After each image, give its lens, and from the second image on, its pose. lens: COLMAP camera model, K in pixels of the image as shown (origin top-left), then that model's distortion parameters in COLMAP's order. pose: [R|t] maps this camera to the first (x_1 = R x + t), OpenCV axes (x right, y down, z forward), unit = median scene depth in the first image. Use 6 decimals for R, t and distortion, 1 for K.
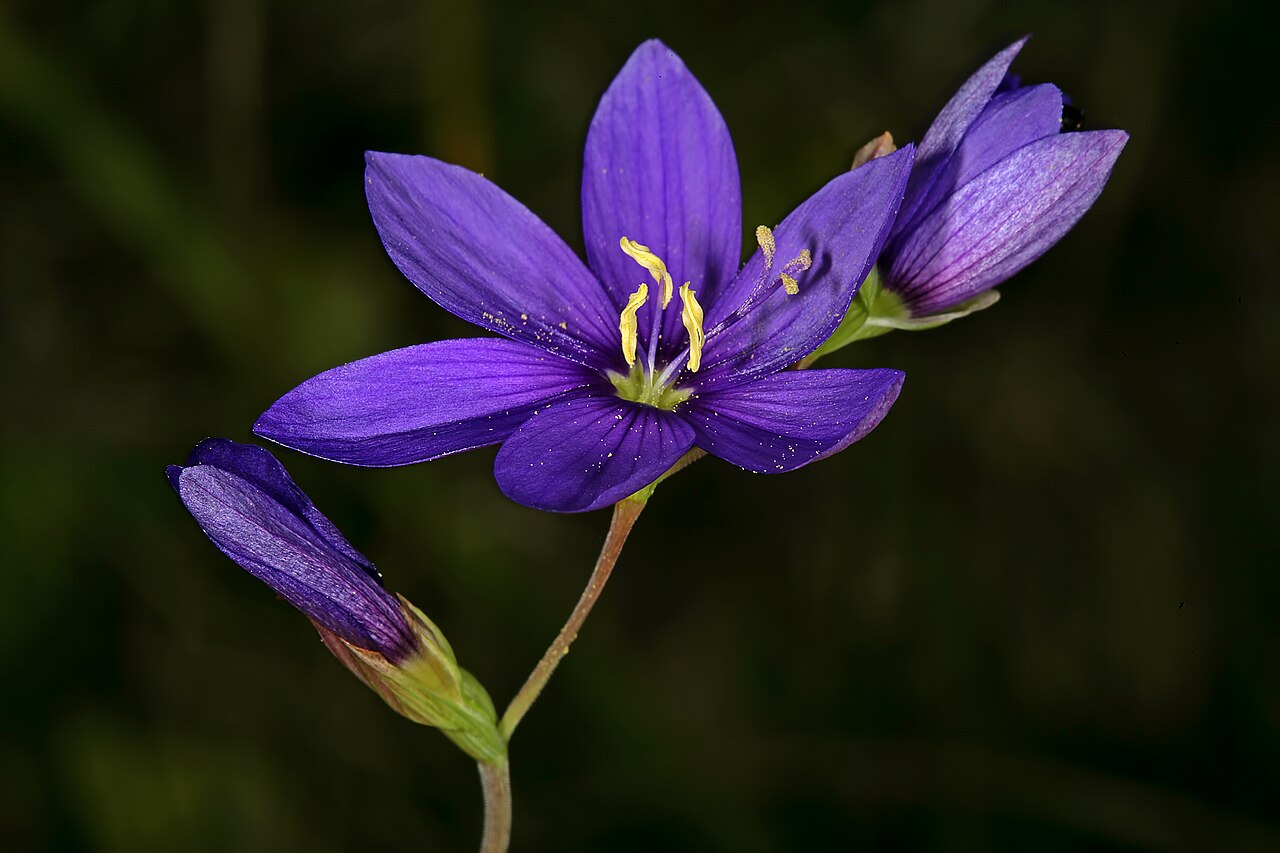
lens RADIAL K [[778.7, 0, 640.0], [0, 778.7, 426.5], [0, 0, 1]] dist [-0.002565, 0.000200]
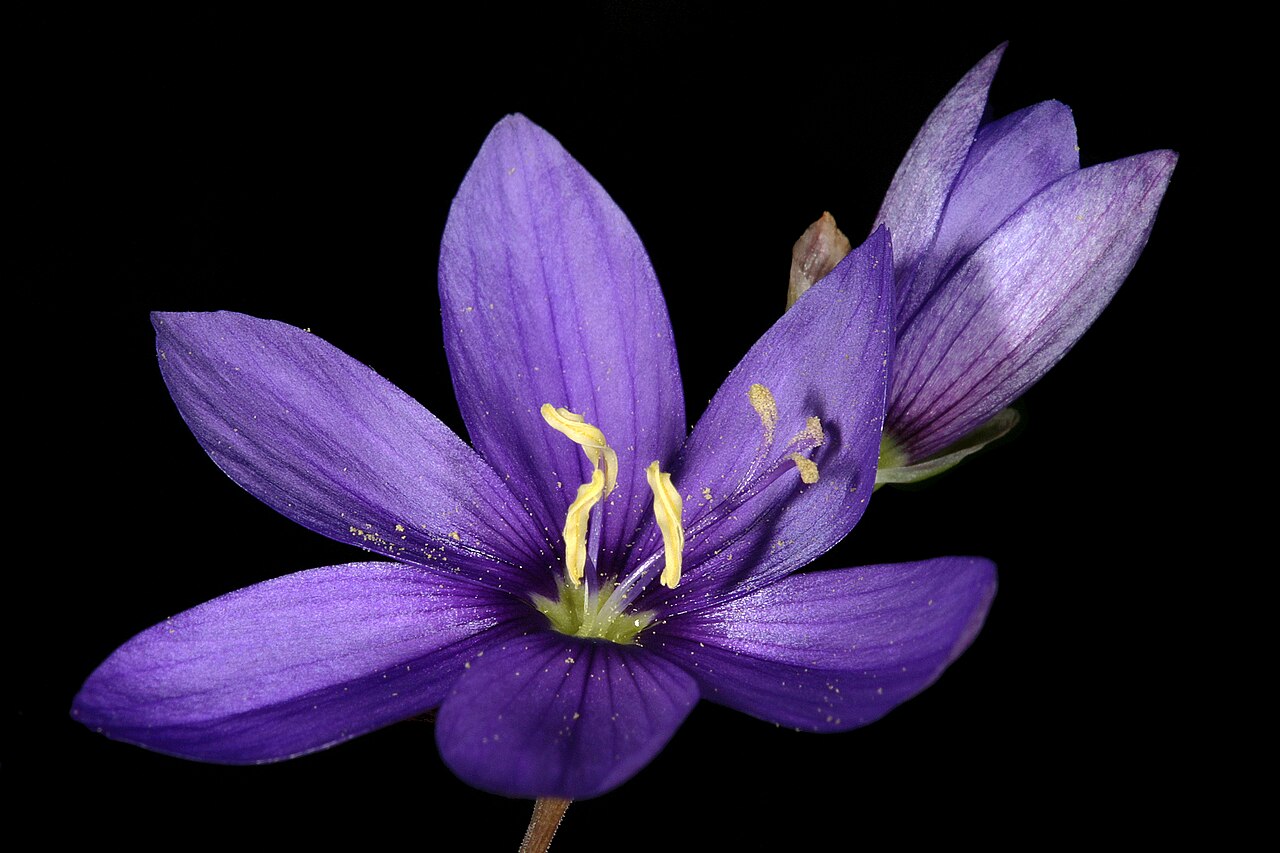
lens RADIAL K [[997.5, 0, 640.3], [0, 997.5, 443.3], [0, 0, 1]] dist [0.073697, -0.276828]
pose [[0.996554, -0.082150, 0.011435, 0.074109], [0.082648, 0.971927, -0.220290, 0.002430], [0.006982, 0.220476, 0.975367, 0.120943]]
